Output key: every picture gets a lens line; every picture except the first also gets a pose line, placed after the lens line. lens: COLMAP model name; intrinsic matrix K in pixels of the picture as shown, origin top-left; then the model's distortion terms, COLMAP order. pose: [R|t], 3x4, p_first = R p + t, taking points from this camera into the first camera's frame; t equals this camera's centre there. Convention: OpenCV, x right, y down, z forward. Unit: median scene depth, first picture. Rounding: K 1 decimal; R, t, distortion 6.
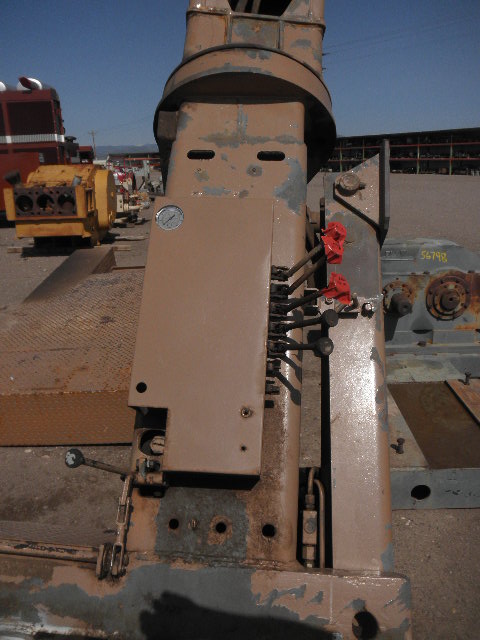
lens RADIAL K [[548.5, 0, 240.0], [0, 548.5, 320.0], [0, 0, 1]] dist [-0.068874, 0.017696]
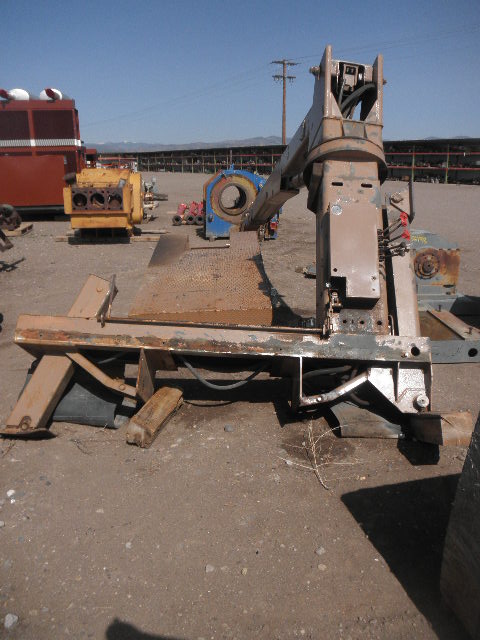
lens RADIAL K [[548.5, 0, 240.0], [0, 548.5, 320.0], [0, 0, 1]] dist [-0.068874, 0.017696]
pose [[0.997496, 0.006847, 0.070391, -0.123387], [-0.006701, 0.999975, -0.002304, 0.055550], [-0.070405, 0.001826, 0.997517, -0.250070]]
